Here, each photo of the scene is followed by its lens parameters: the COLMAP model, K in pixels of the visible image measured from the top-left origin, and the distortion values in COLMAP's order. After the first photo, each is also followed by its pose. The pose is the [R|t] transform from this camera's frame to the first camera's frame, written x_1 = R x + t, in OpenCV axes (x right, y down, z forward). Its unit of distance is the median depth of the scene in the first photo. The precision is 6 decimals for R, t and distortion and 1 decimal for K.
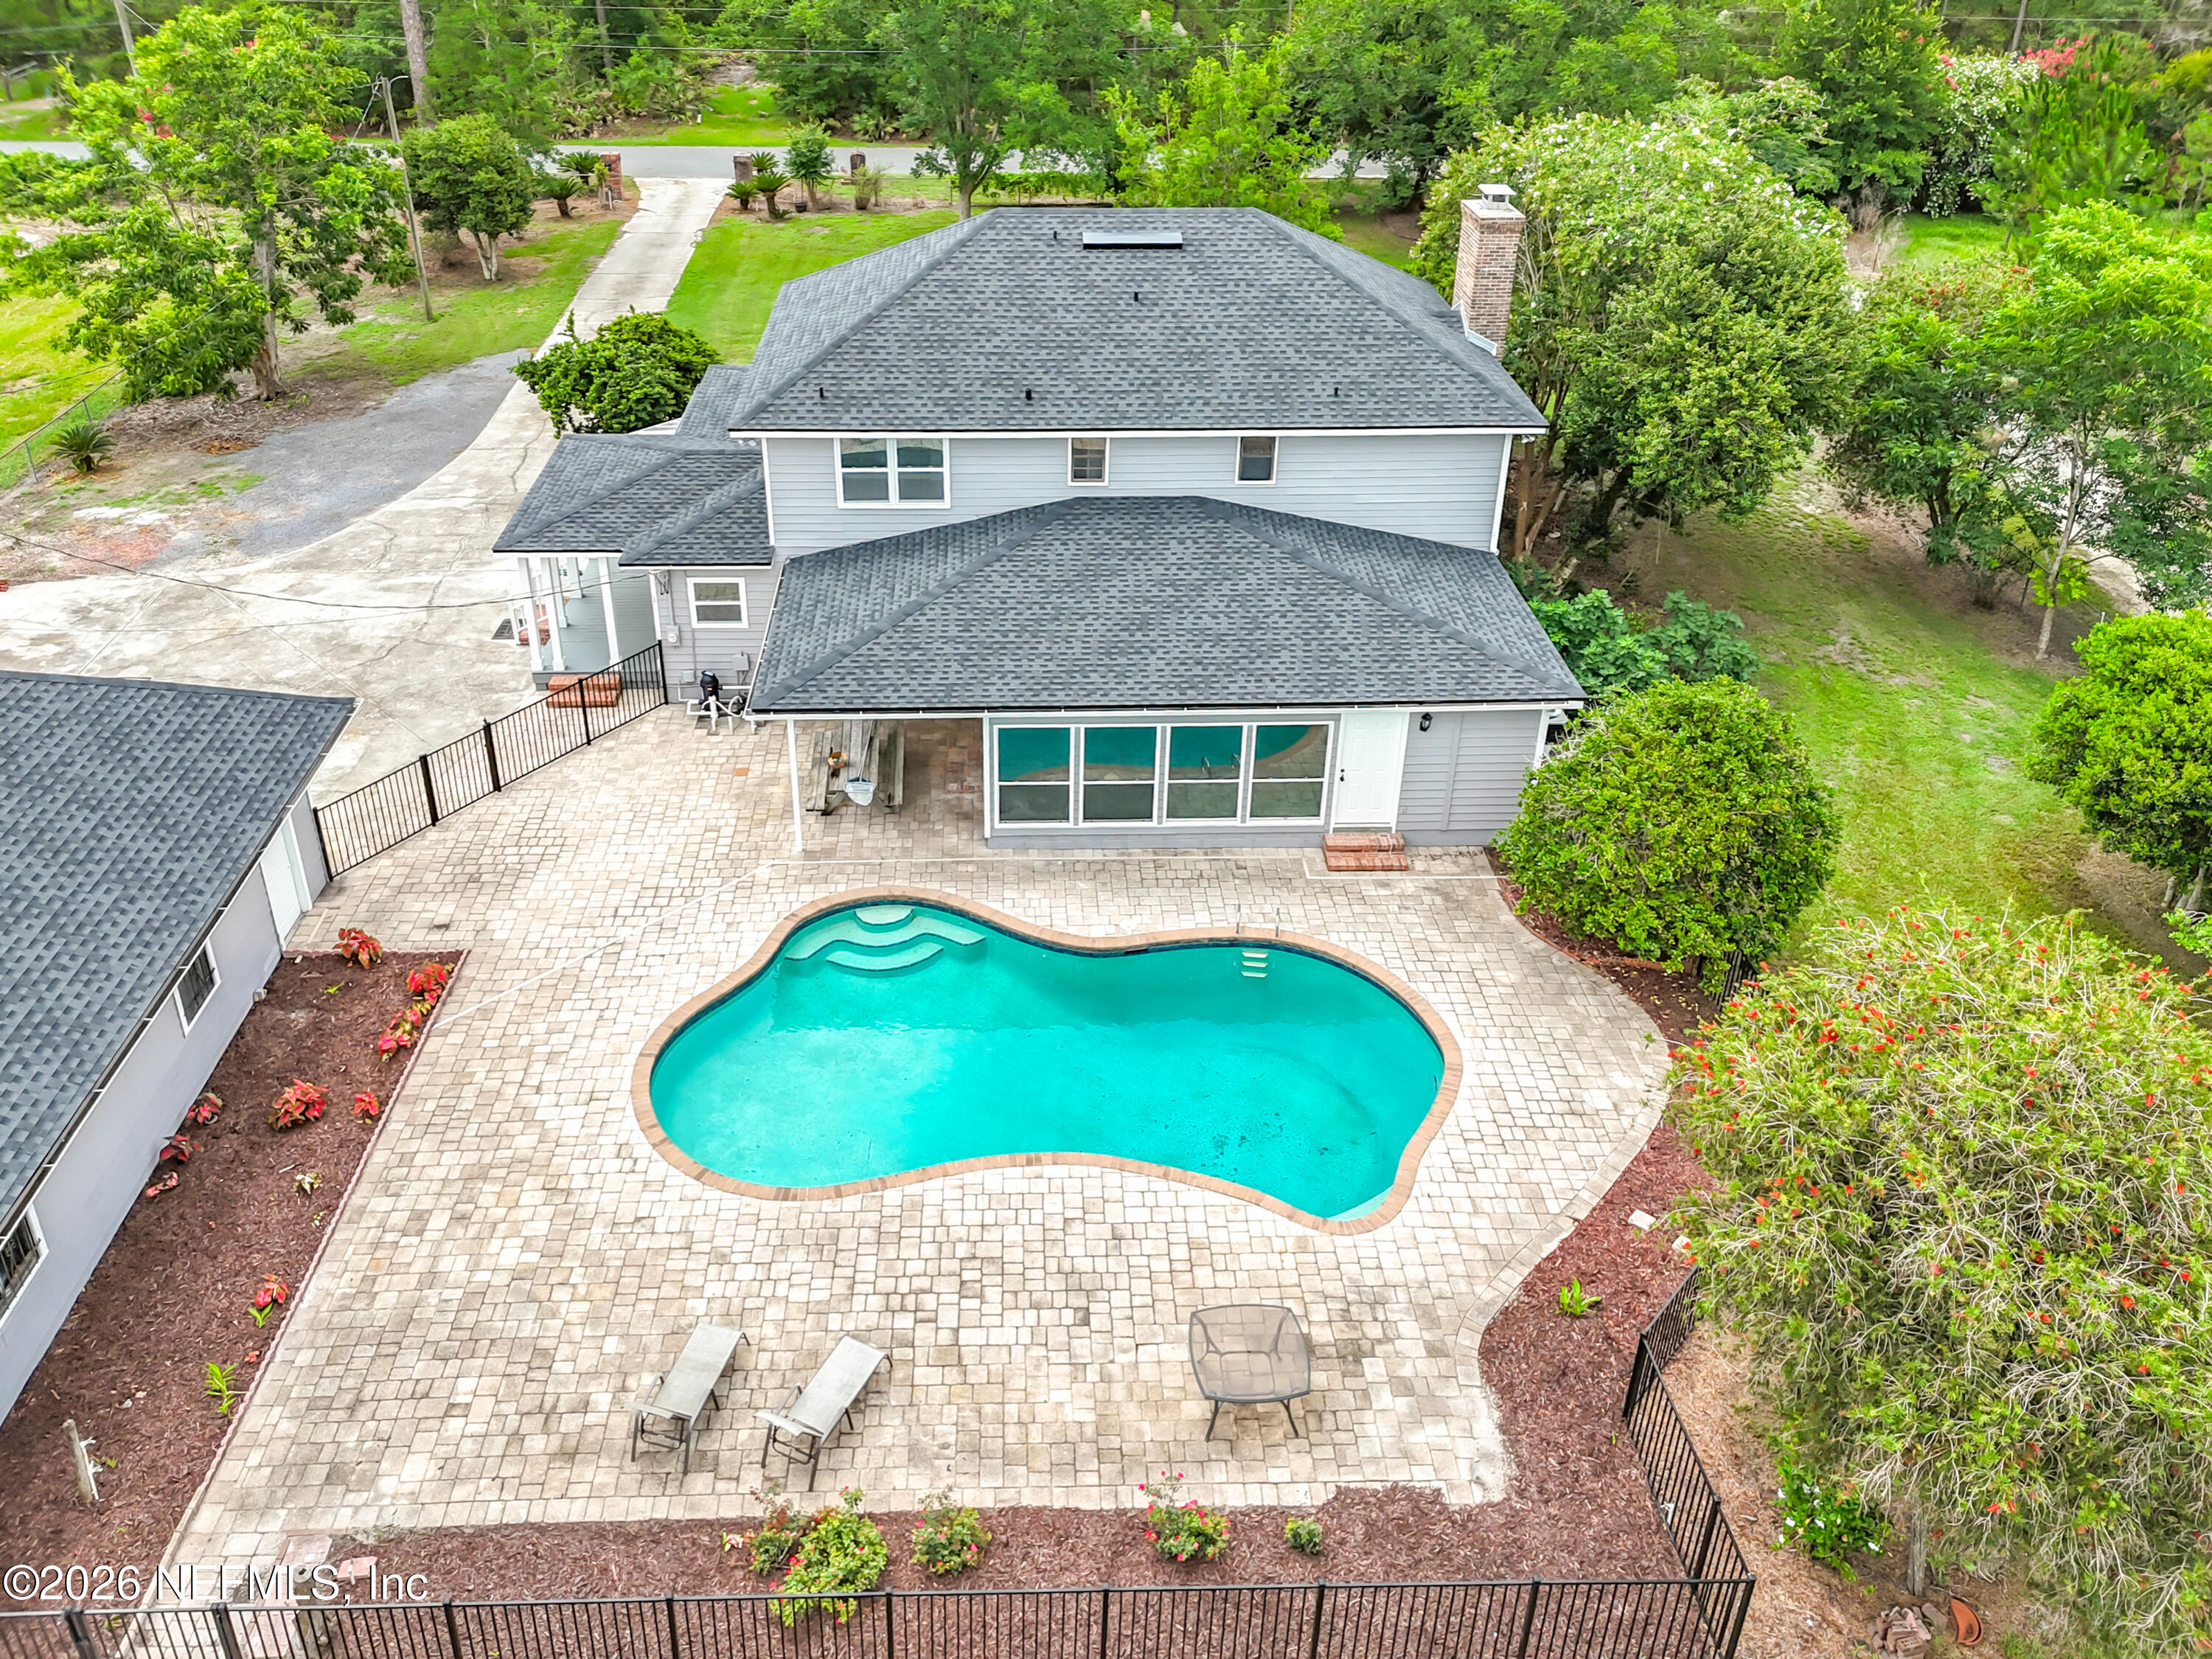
lens RADIAL K [[1681.3, 0, 1061.3], [0, 1681.3, 720.1], [0, 0, 1]] dist [0.092775, -0.098511]
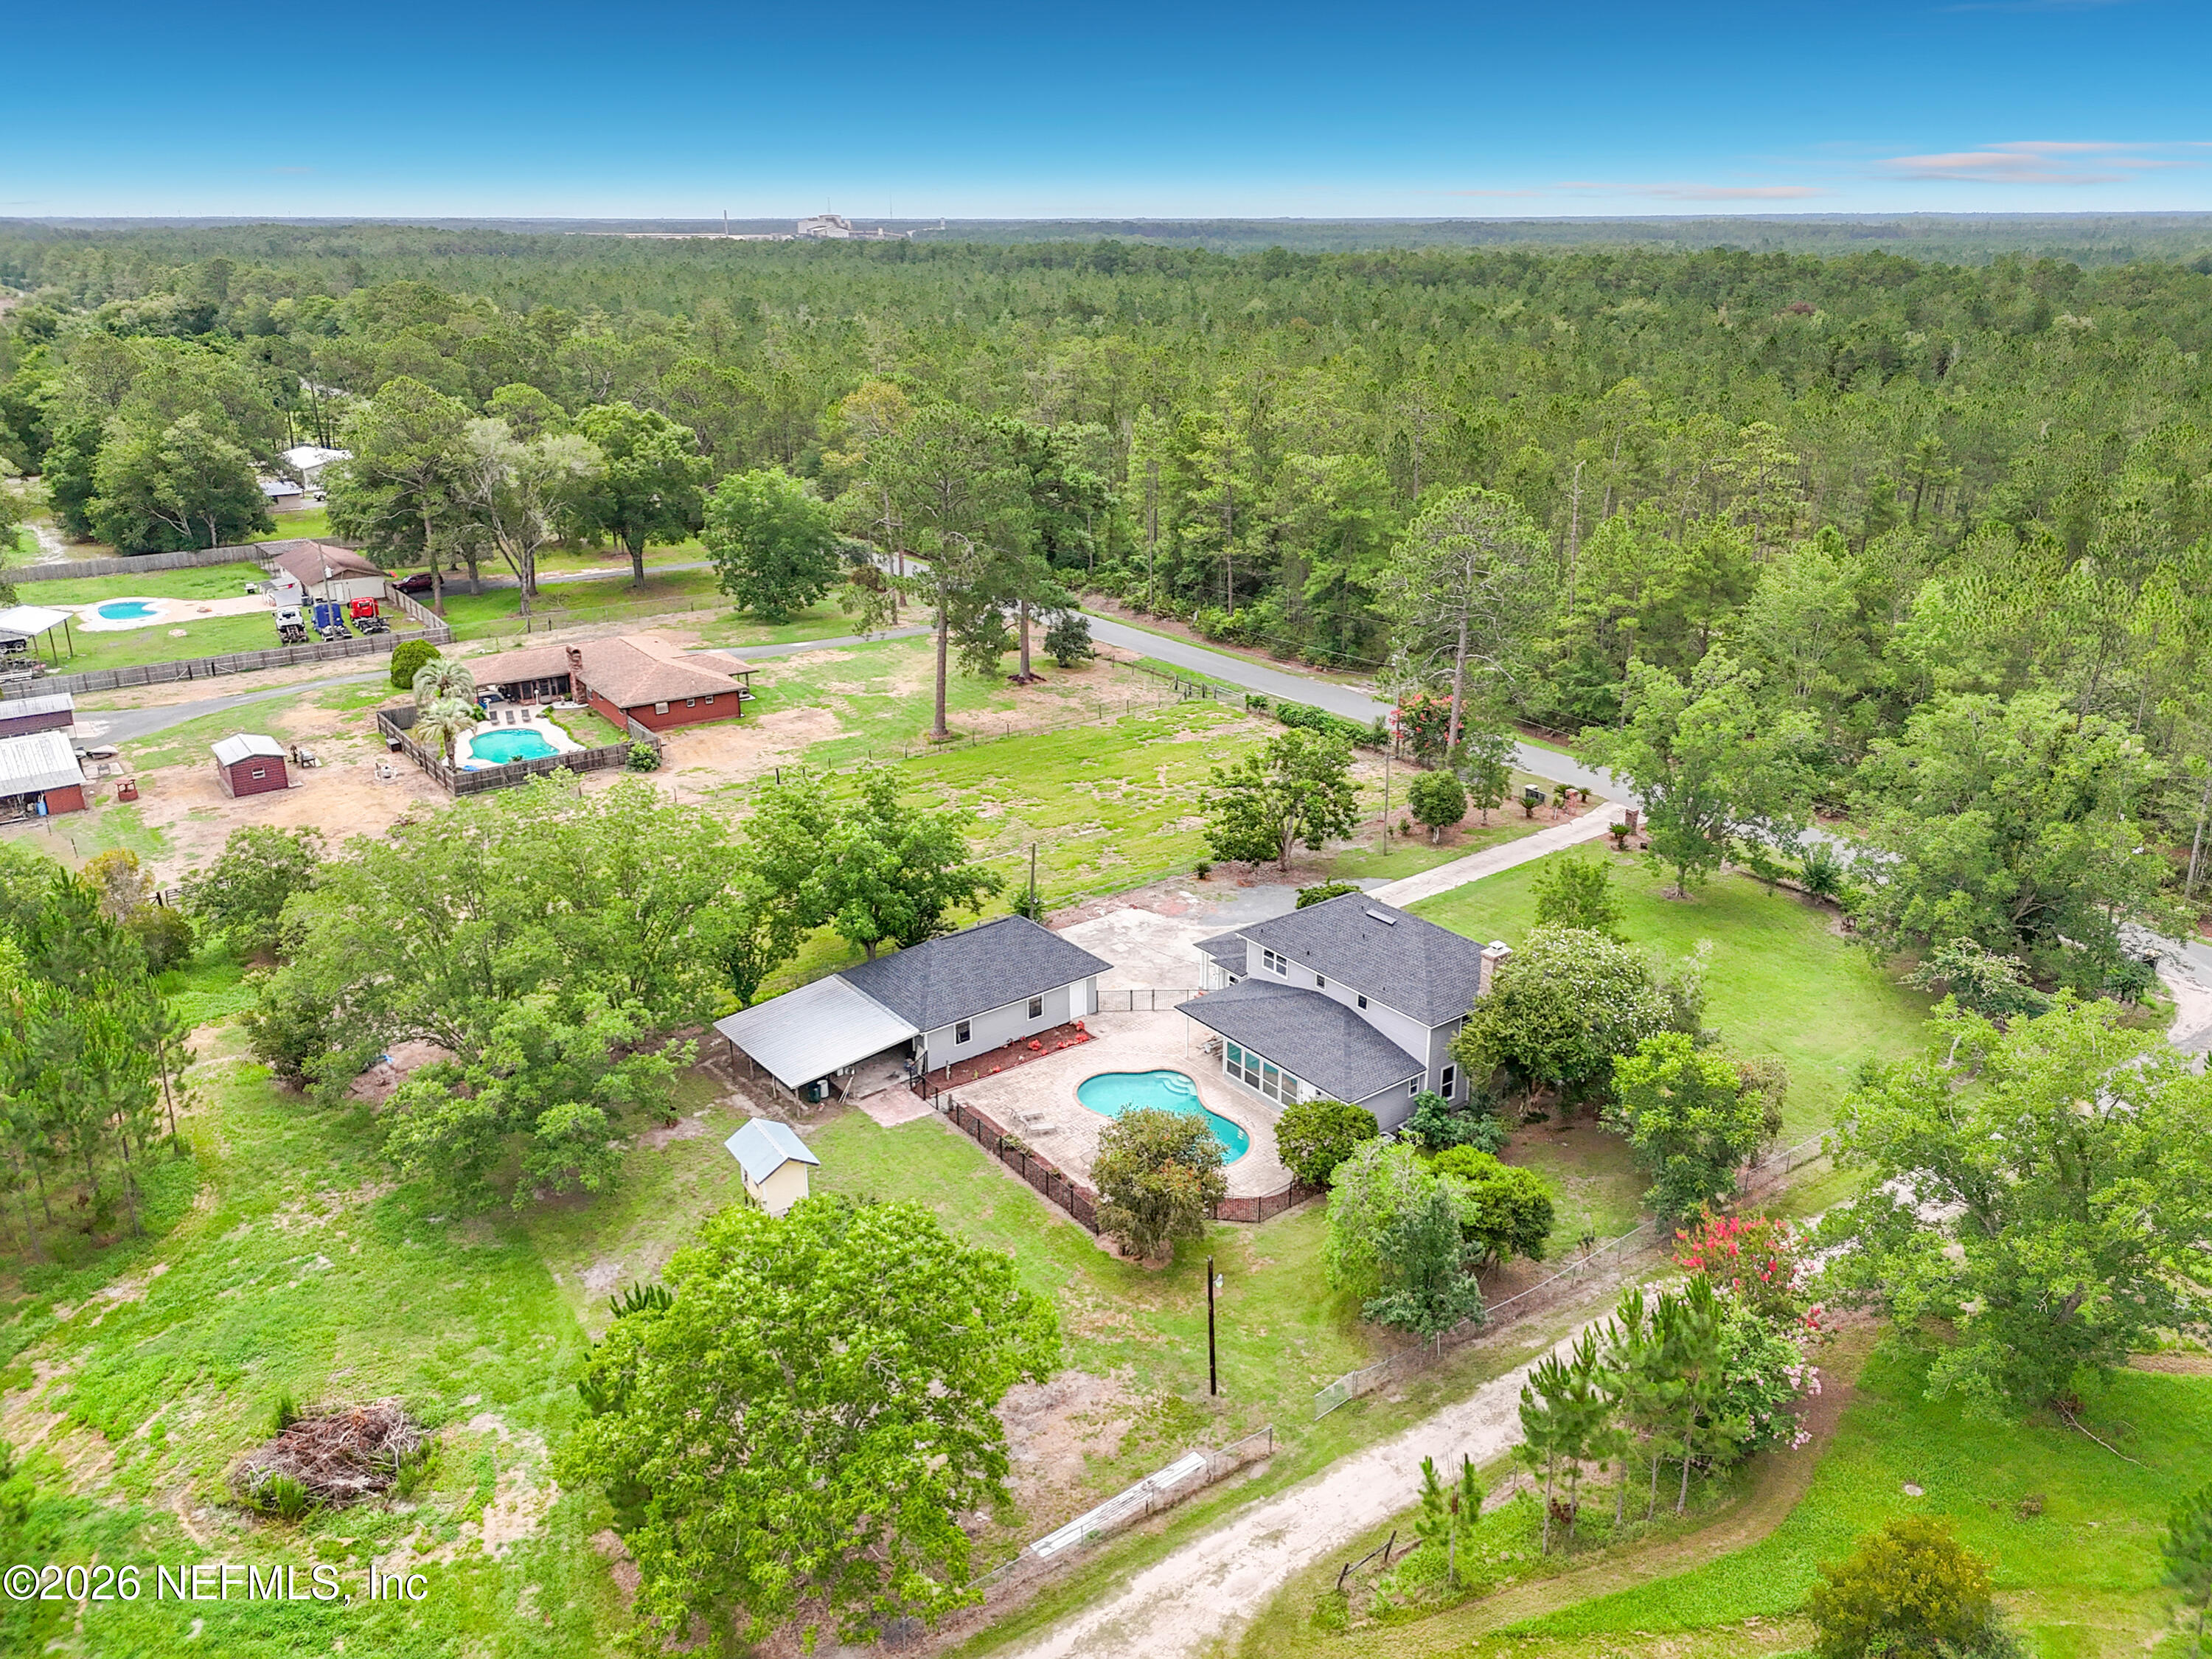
lens RADIAL K [[1633.6, 0, 1106.0], [0, 1633.6, 829.5], [0, 0, 1]] dist [0.045589, -0.044491]
pose [[0.584477, 0.275650, -0.763154, 1.916504], [-0.390449, 0.920023, 0.033277, -0.346722], [0.711292, 0.278523, 0.645360, -1.200698]]
